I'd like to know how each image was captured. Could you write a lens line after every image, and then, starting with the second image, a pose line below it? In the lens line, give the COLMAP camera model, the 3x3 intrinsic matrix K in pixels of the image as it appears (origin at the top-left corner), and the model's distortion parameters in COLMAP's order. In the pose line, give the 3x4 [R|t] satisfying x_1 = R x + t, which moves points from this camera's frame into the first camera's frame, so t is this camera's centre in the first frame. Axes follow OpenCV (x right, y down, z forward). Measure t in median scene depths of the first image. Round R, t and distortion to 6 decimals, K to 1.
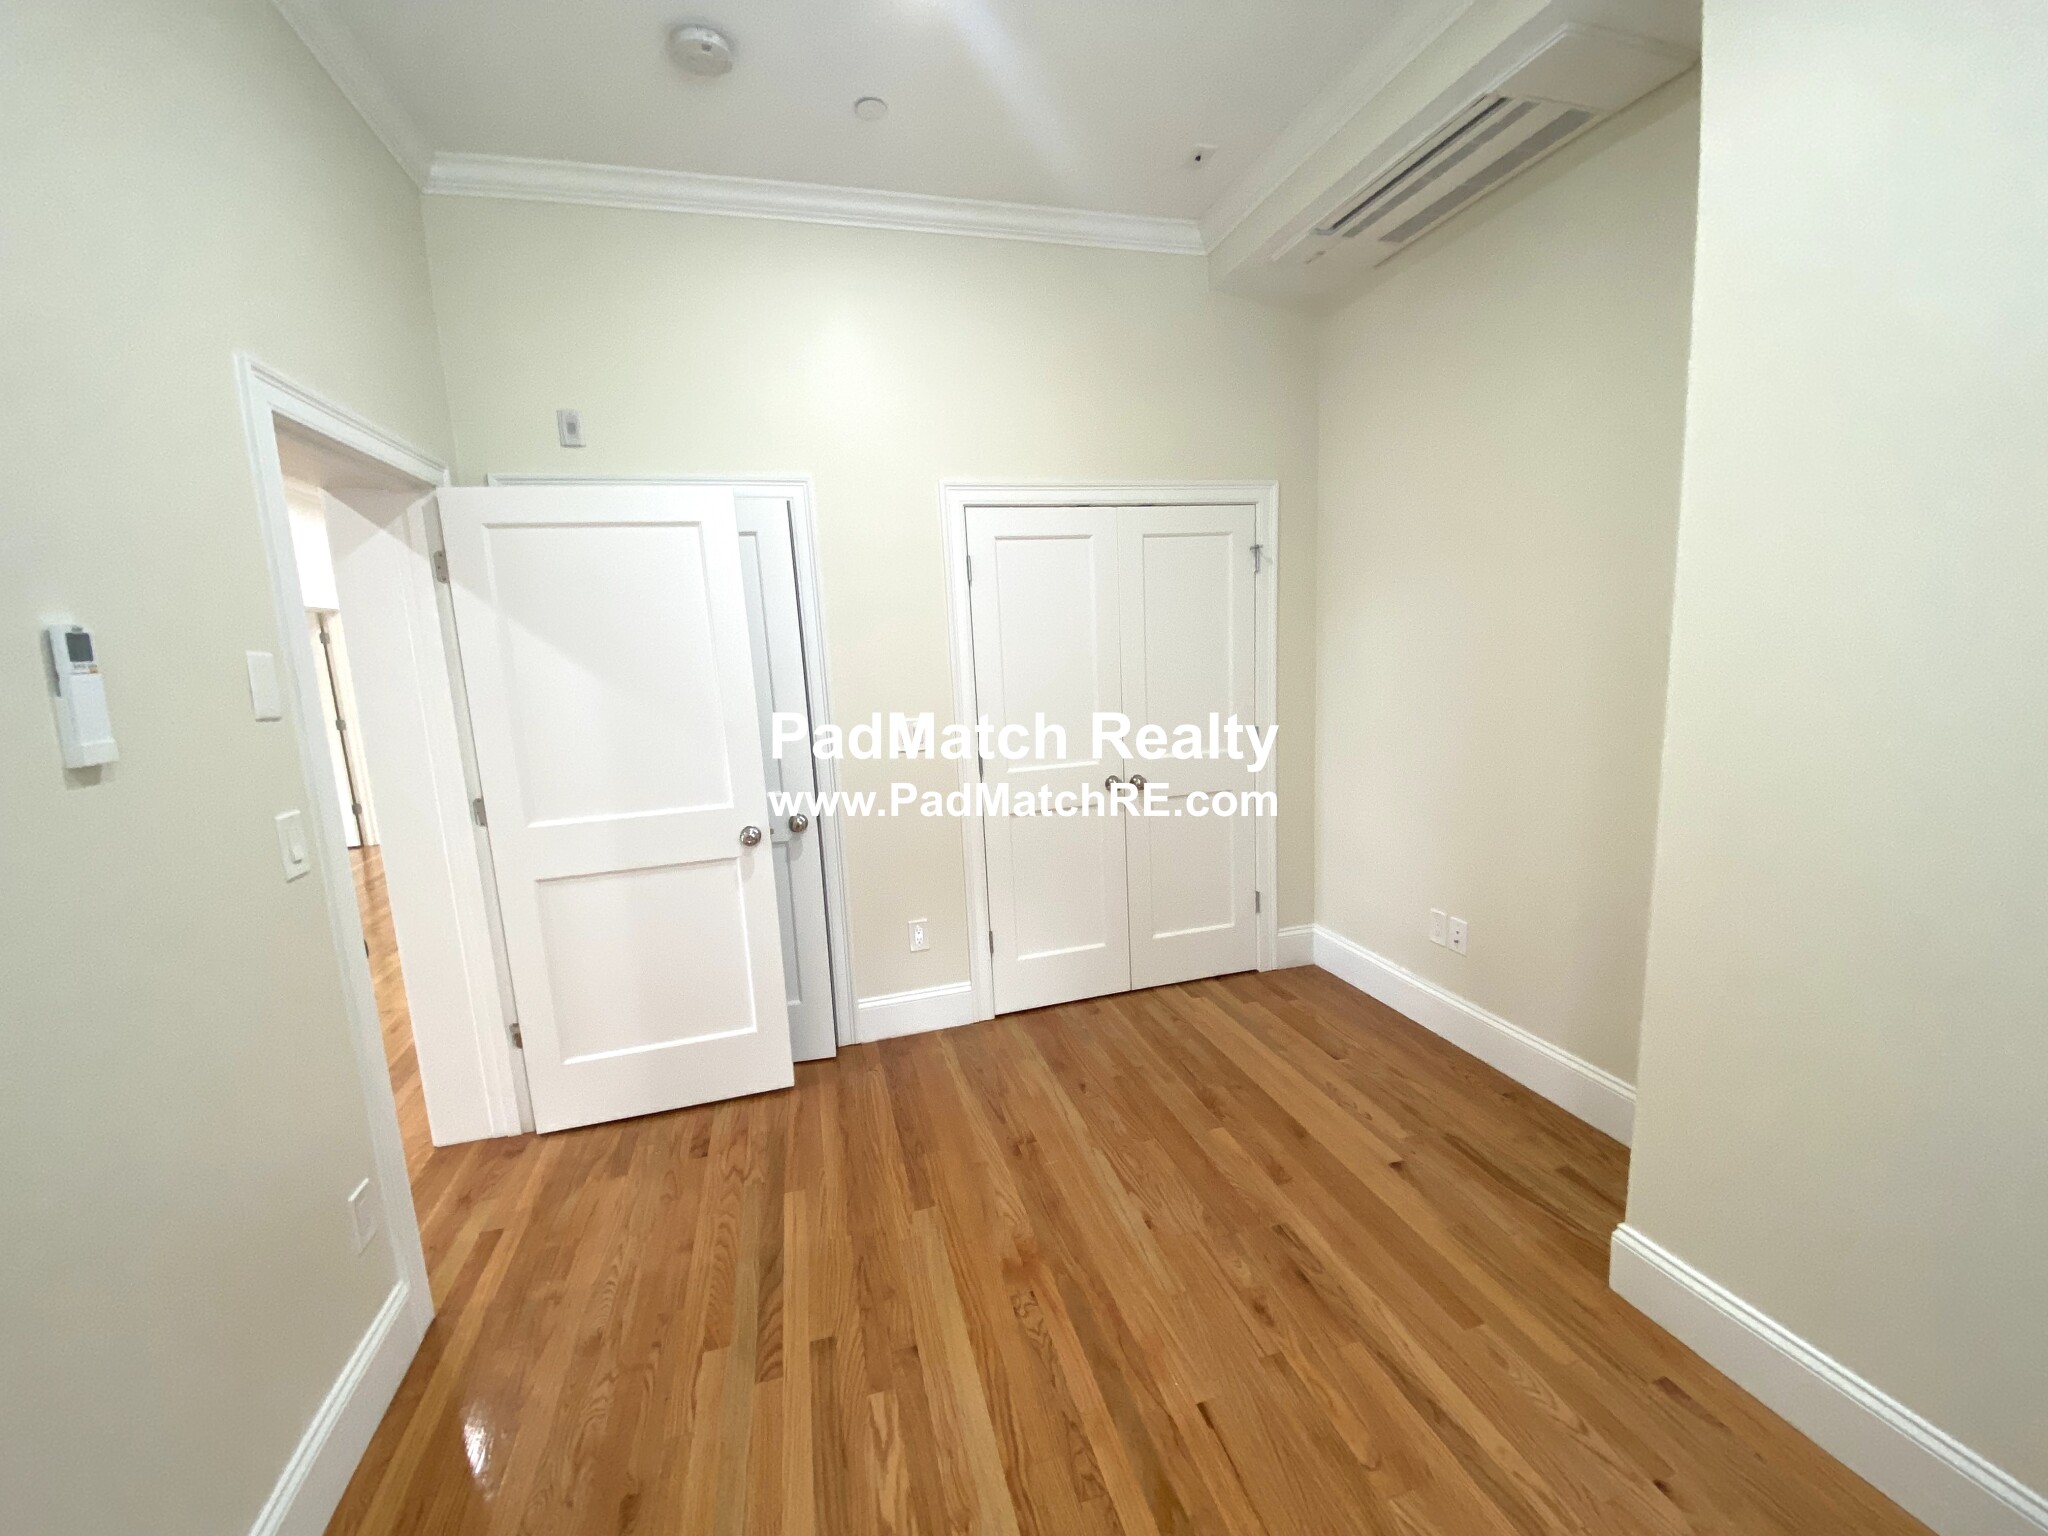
lens RADIAL K [[830.7, 0, 1027.4], [0, 830.7, 766.8], [0, 0, 1]] dist [-0.014765, -0.000656]
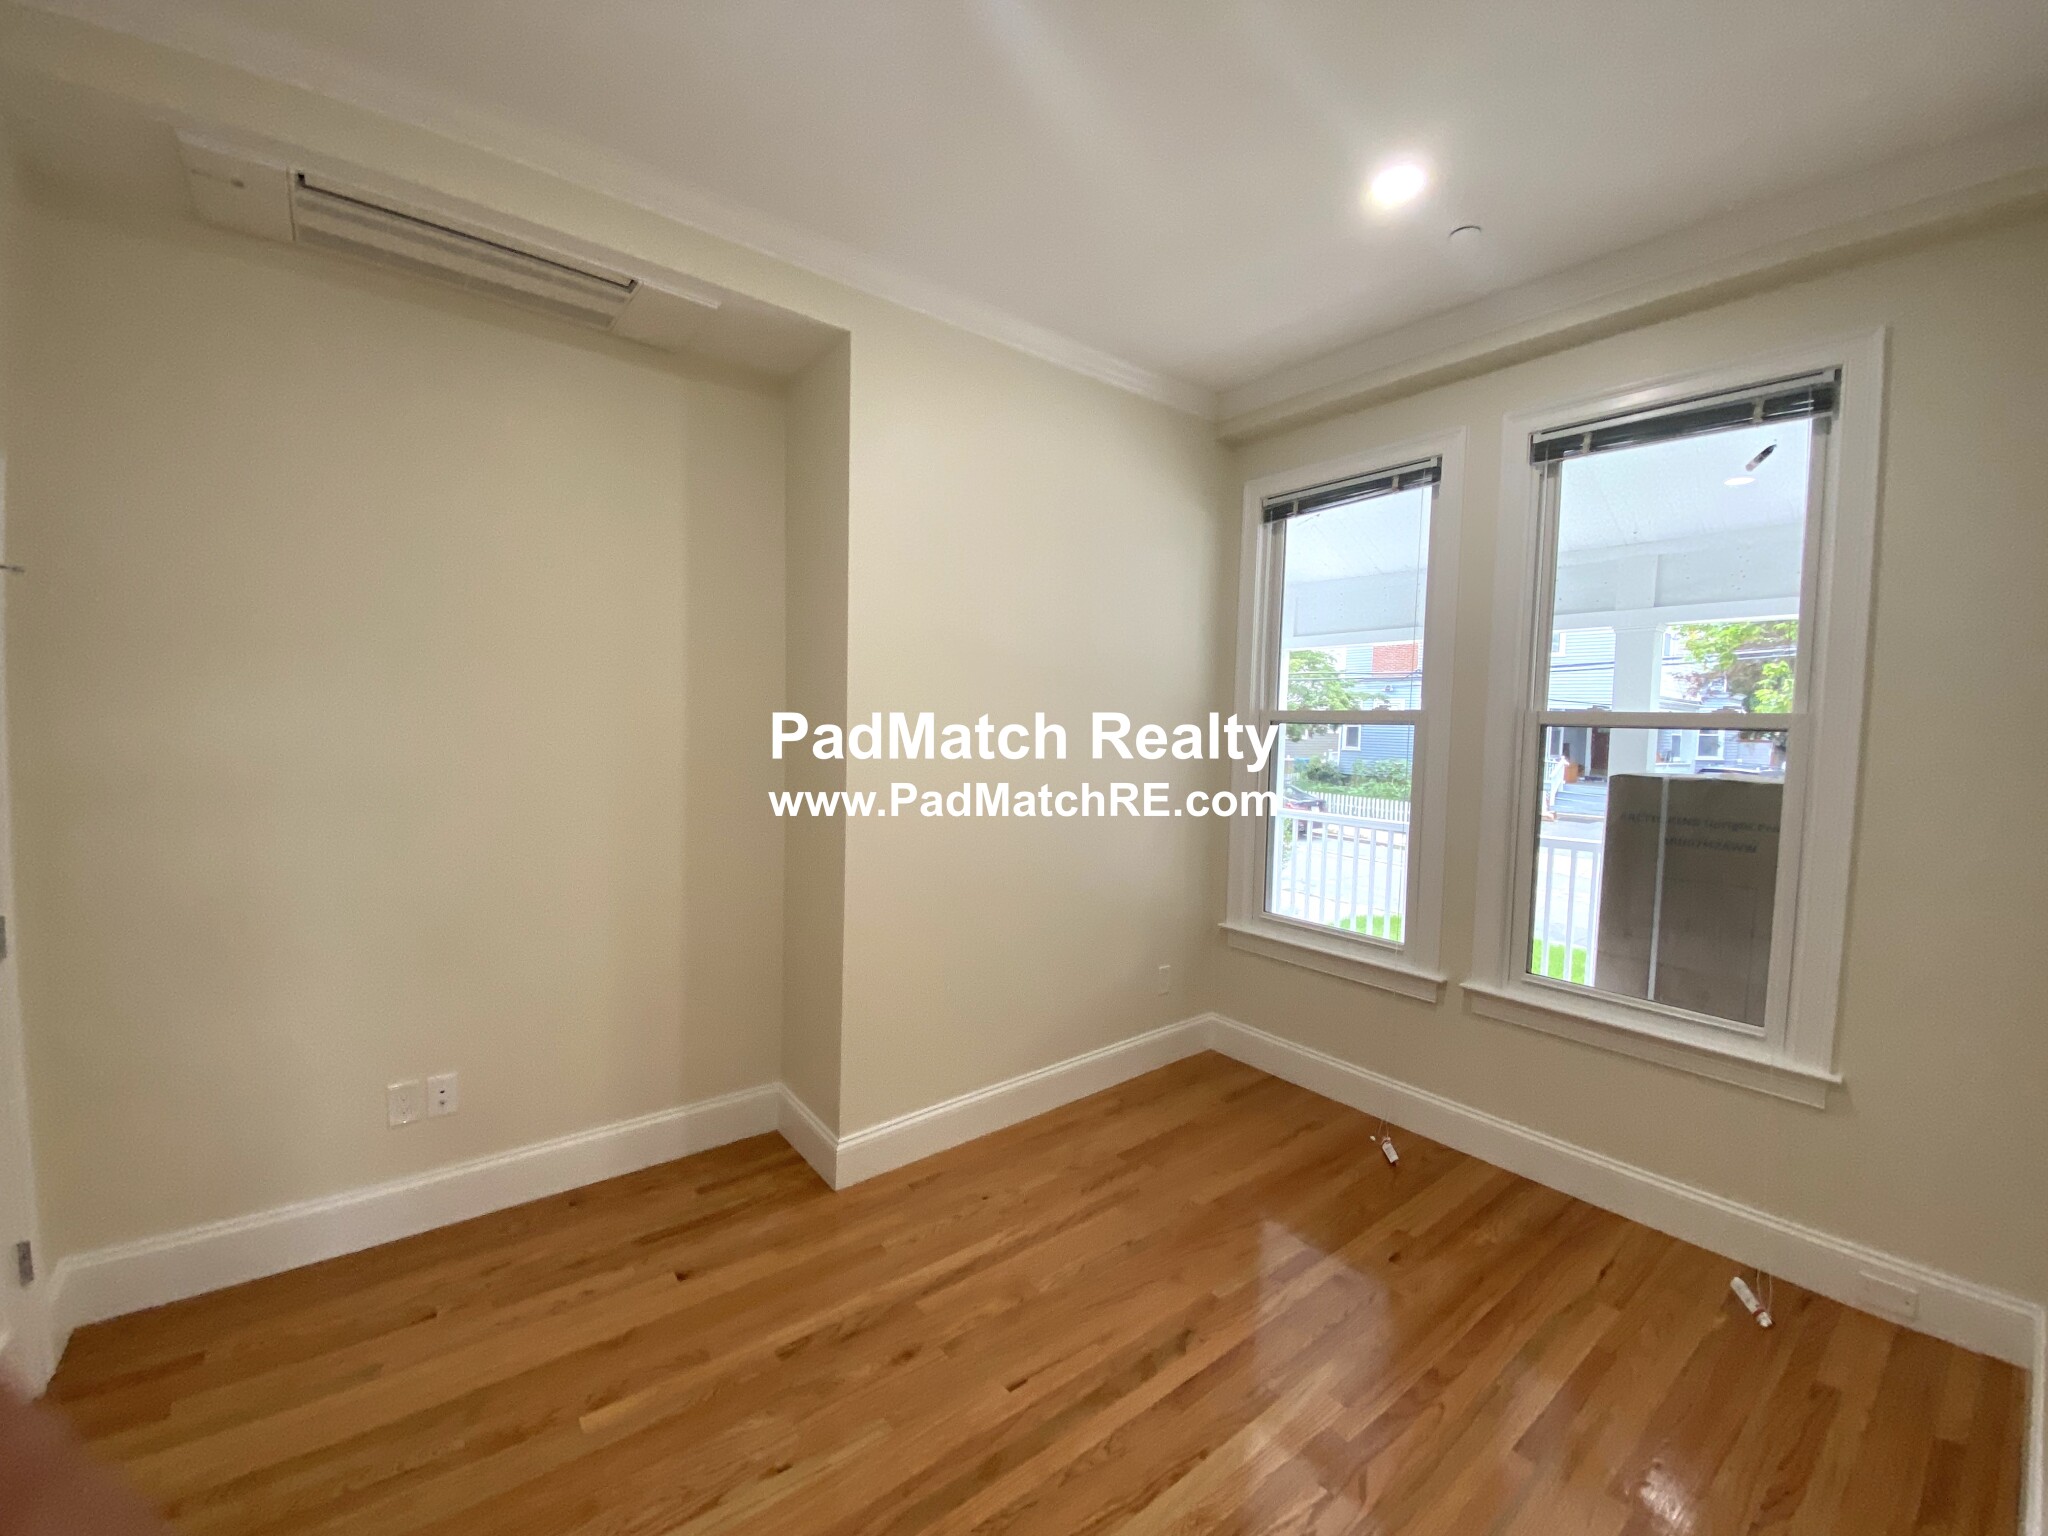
lens RADIAL K [[830.7, 0, 1025.2], [0, 830.7, 770.0], [0, 0, 1]] dist [-0.014765, -0.000656]
pose [[-0.380739, -0.013954, 0.924577, -0.718290], [0.134505, 0.988416, 0.070306, -0.157525], [-0.914848, 0.151129, -0.374451, 1.039340]]
